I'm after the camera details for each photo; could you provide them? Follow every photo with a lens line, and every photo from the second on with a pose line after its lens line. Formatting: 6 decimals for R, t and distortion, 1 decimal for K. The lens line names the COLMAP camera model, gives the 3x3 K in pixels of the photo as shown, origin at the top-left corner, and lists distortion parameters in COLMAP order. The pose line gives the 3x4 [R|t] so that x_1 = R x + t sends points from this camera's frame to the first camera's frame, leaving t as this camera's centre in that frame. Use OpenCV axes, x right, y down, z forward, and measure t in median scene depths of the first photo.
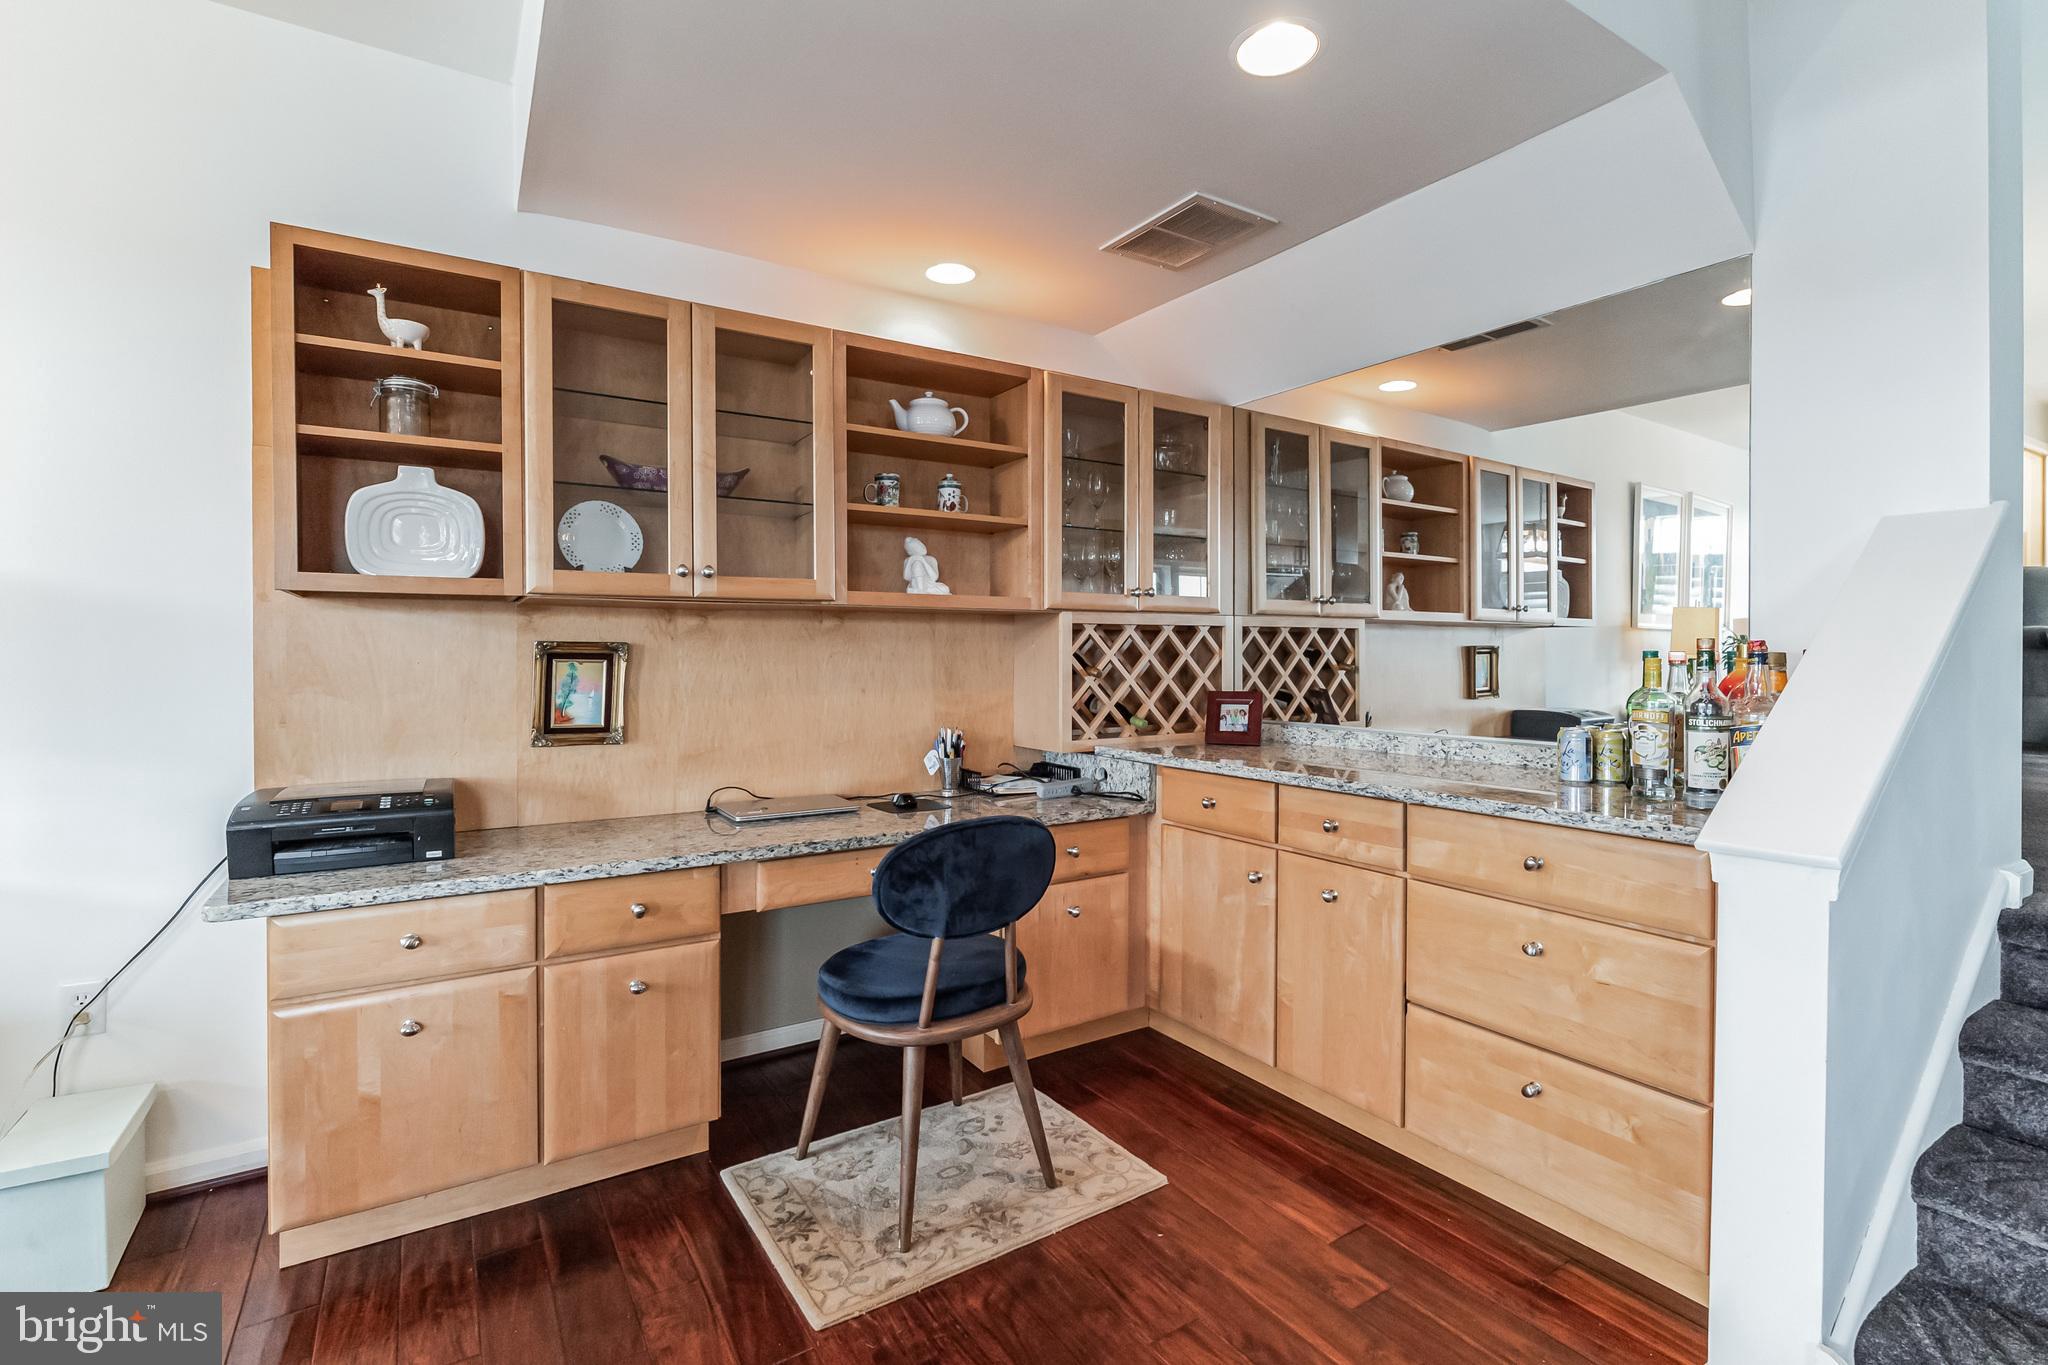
lens RADIAL K [[931.7, 0, 1035.5], [0, 931.7, 669.6], [0, 0, 1]] dist [-0.004438, -0.001413]
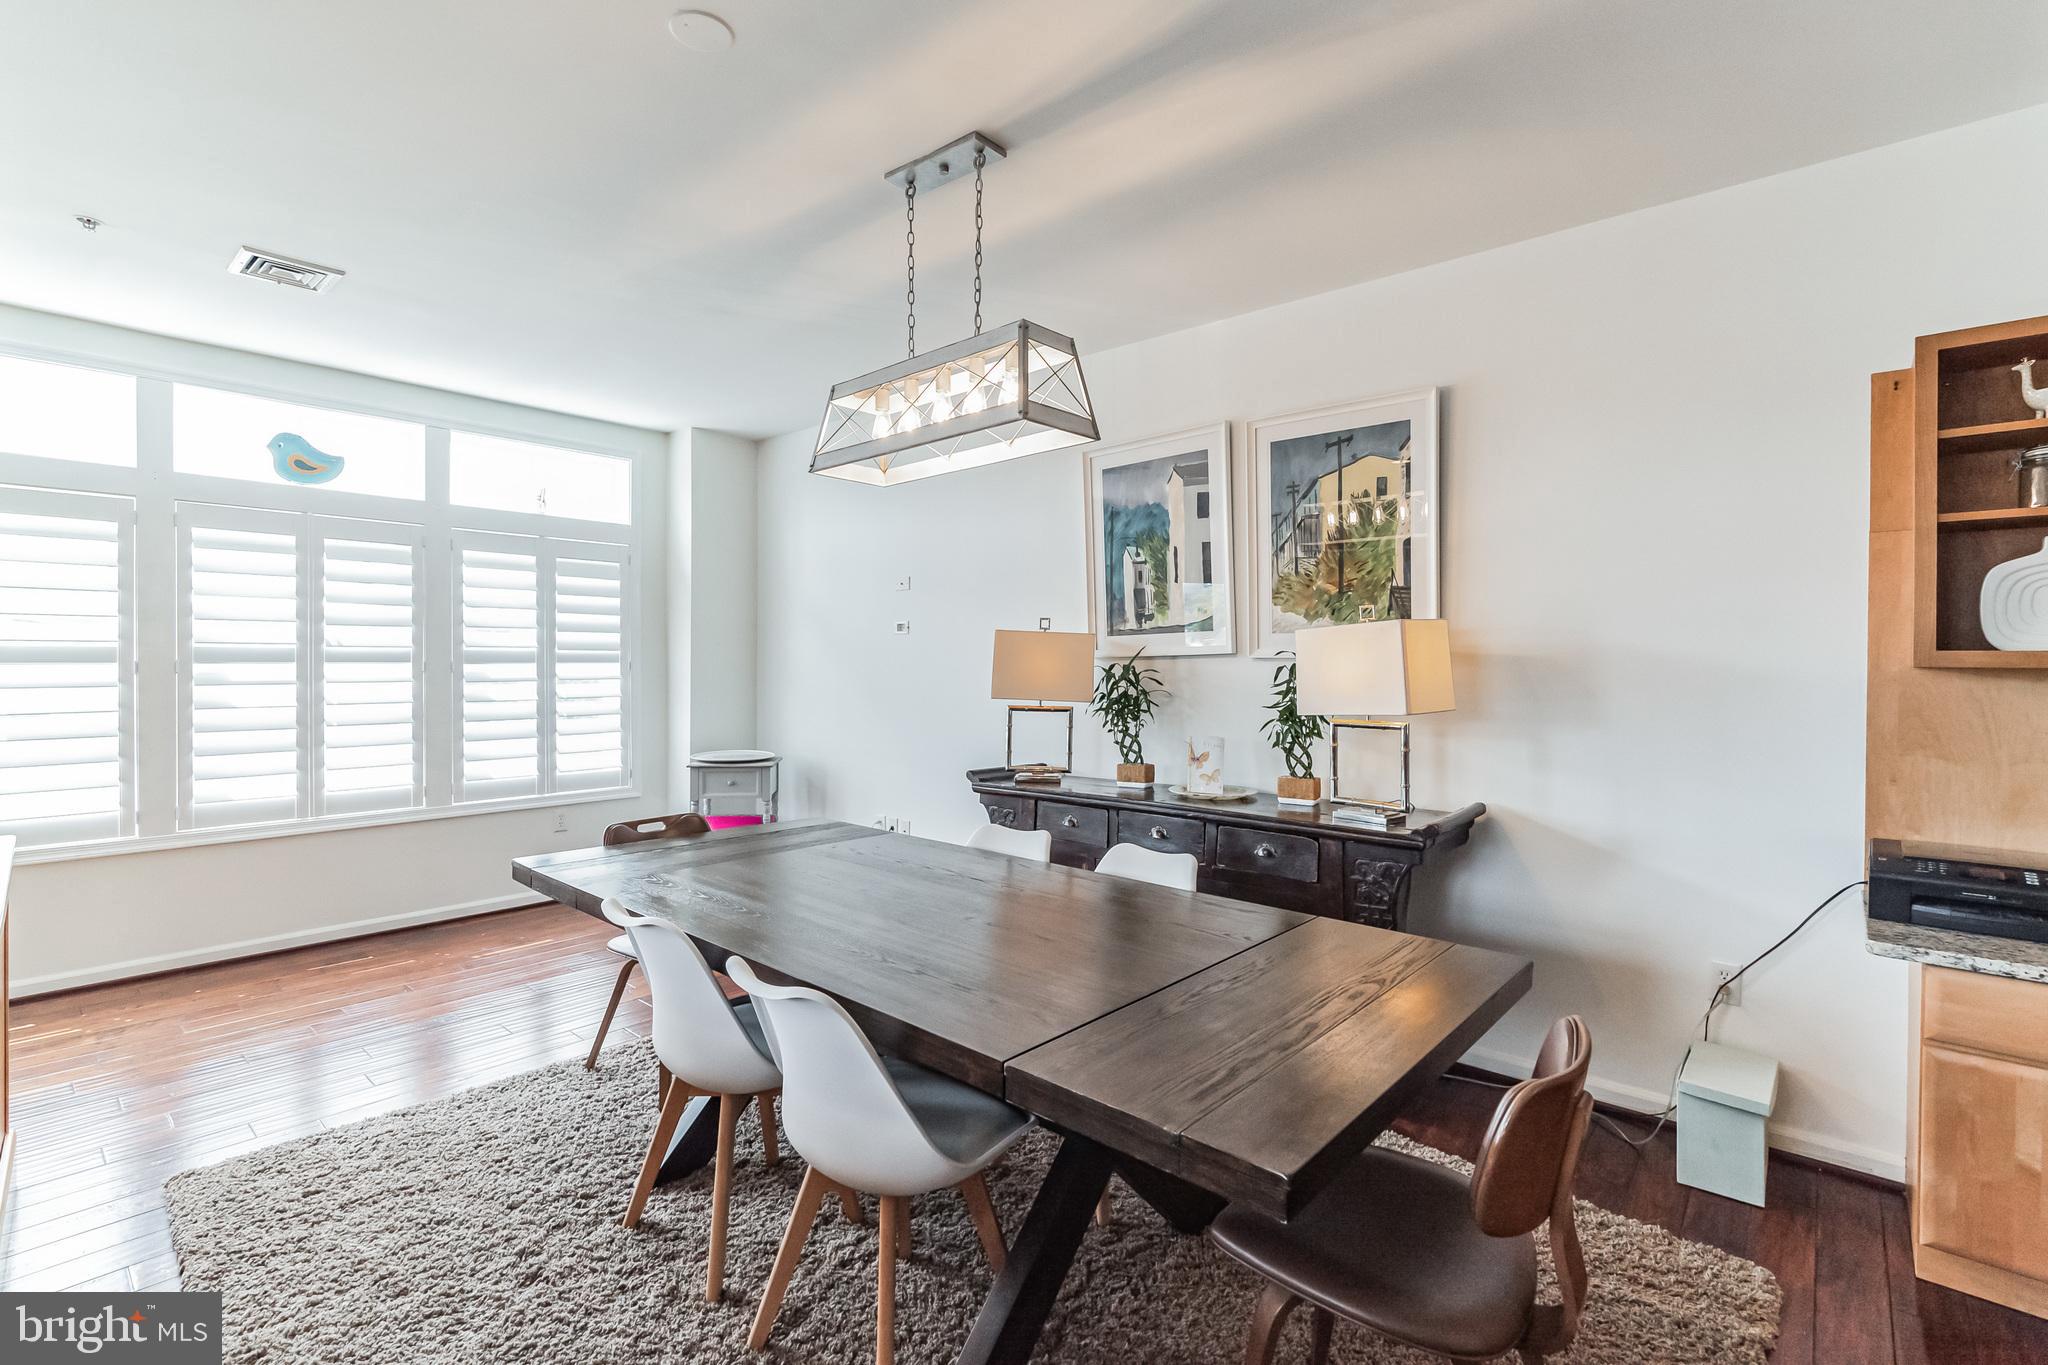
lens RADIAL K [[931.7, 0, 1036.6], [0, 931.7, 671.0], [0, 0, 1]] dist [-0.004438, -0.001413]
pose [[0.274243, 0.013115, -0.961571, -0.038125], [-0.023088, 0.999709, 0.007050, -0.064089], [0.961383, 0.020267, 0.274466, -0.314545]]
